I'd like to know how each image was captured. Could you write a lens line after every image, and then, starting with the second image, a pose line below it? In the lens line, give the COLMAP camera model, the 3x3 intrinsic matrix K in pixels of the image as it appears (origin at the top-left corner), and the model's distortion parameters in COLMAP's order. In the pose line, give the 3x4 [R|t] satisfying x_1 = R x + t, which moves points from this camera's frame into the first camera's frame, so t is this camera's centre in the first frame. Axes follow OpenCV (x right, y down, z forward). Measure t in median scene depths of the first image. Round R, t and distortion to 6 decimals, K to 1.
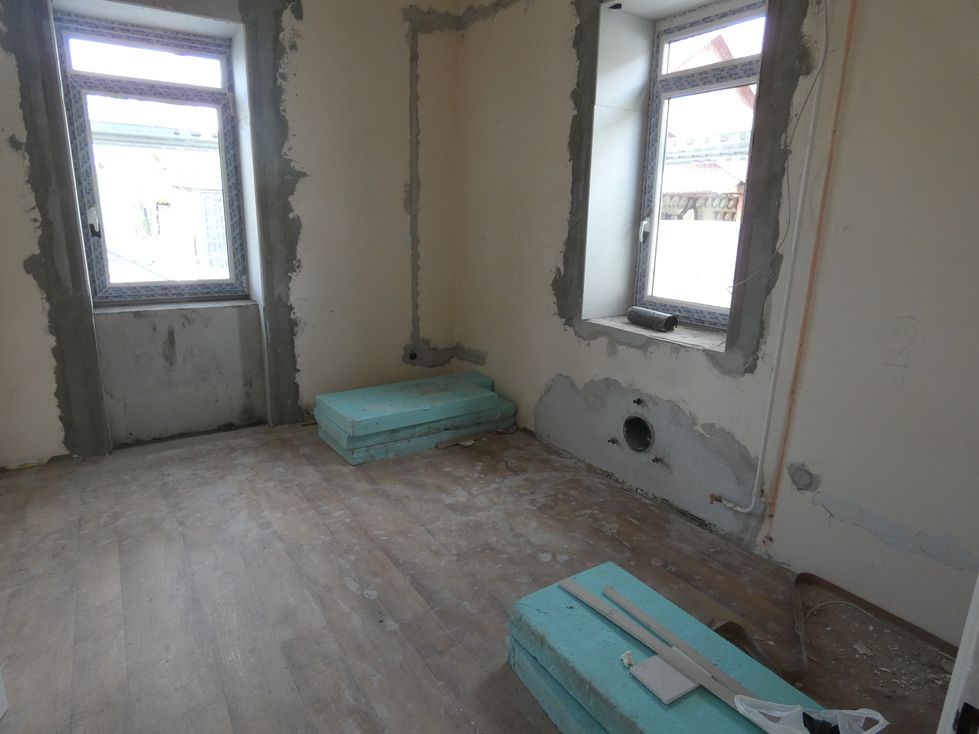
lens RADIAL K [[592.4, 0, 489.5], [0, 592.4, 367.0], [0, 0, 1]] dist [0.003924, -0.003909]
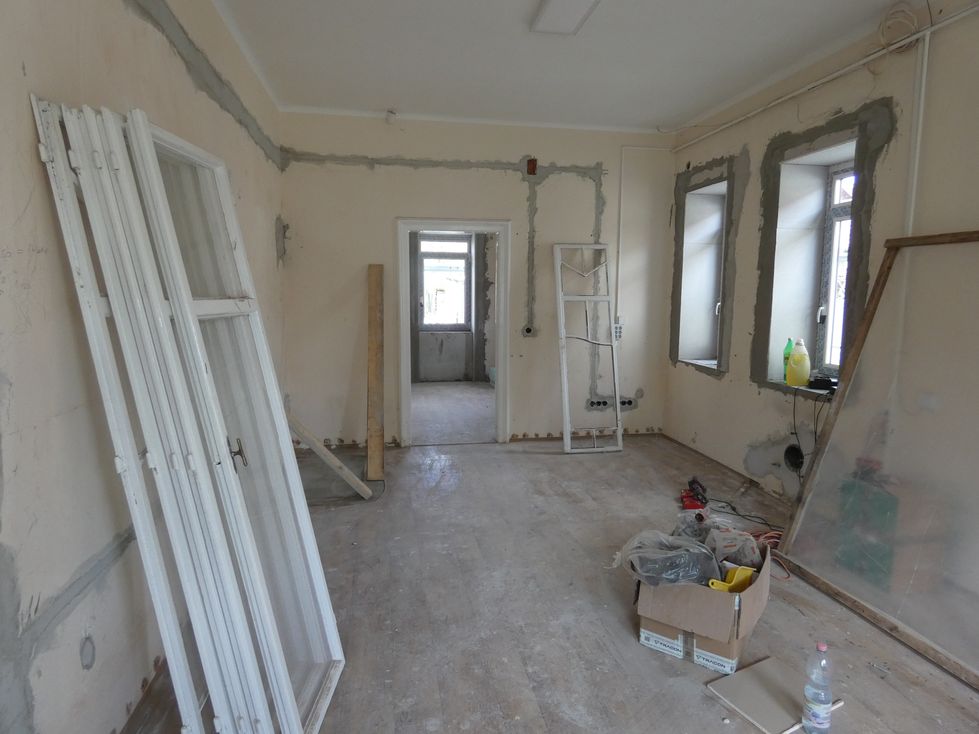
lens RADIAL K [[579.1, 0, 489.5], [0, 579.1, 367.0], [0, 0, 1]] dist [0.001877, 0.001228]
pose [[0.921791, 0.036897, -0.385929, 0.748656], [-0.081725, 0.991585, -0.100400, 0.333184], [0.378977, 0.124088, 0.917049, -1.446512]]
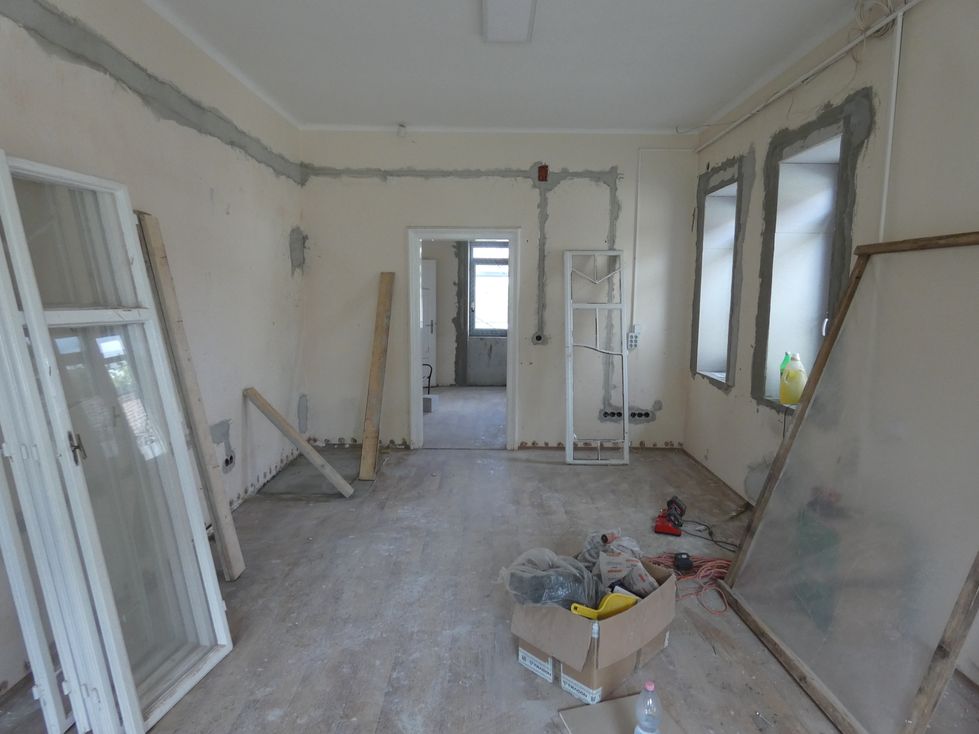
lens RADIAL K [[579.1, 0, 489.5], [0, 579.1, 367.0], [0, 0, 1]] dist [0.001877, 0.001228]
pose [[0.838283, 0.057487, -0.542197, 0.991111], [-0.124996, 0.988204, -0.088478, 0.297385], [0.530715, 0.141942, 0.835580, -1.330596]]
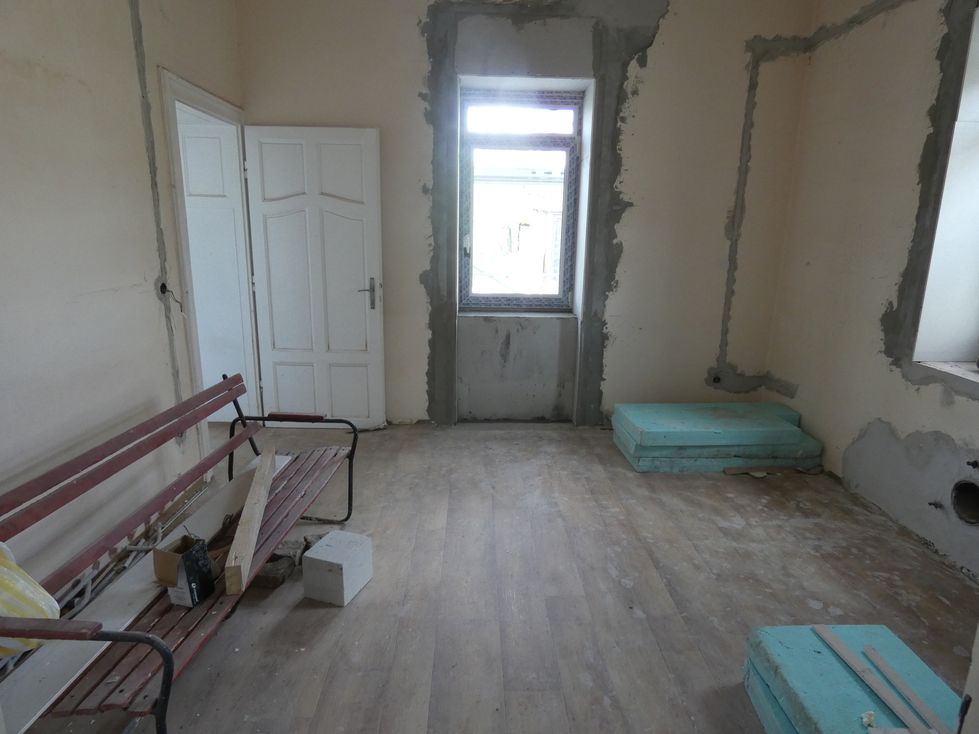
lens RADIAL K [[592.4, 0, 489.5], [0, 592.4, 367.0], [0, 0, 1]] dist [0.003924, -0.003909]
pose [[0.853644, 0.113589, -0.508321, 0.067036], [-0.126418, 0.991933, 0.009358, -0.000181], [0.505283, 0.056272, 0.861117, -0.080099]]
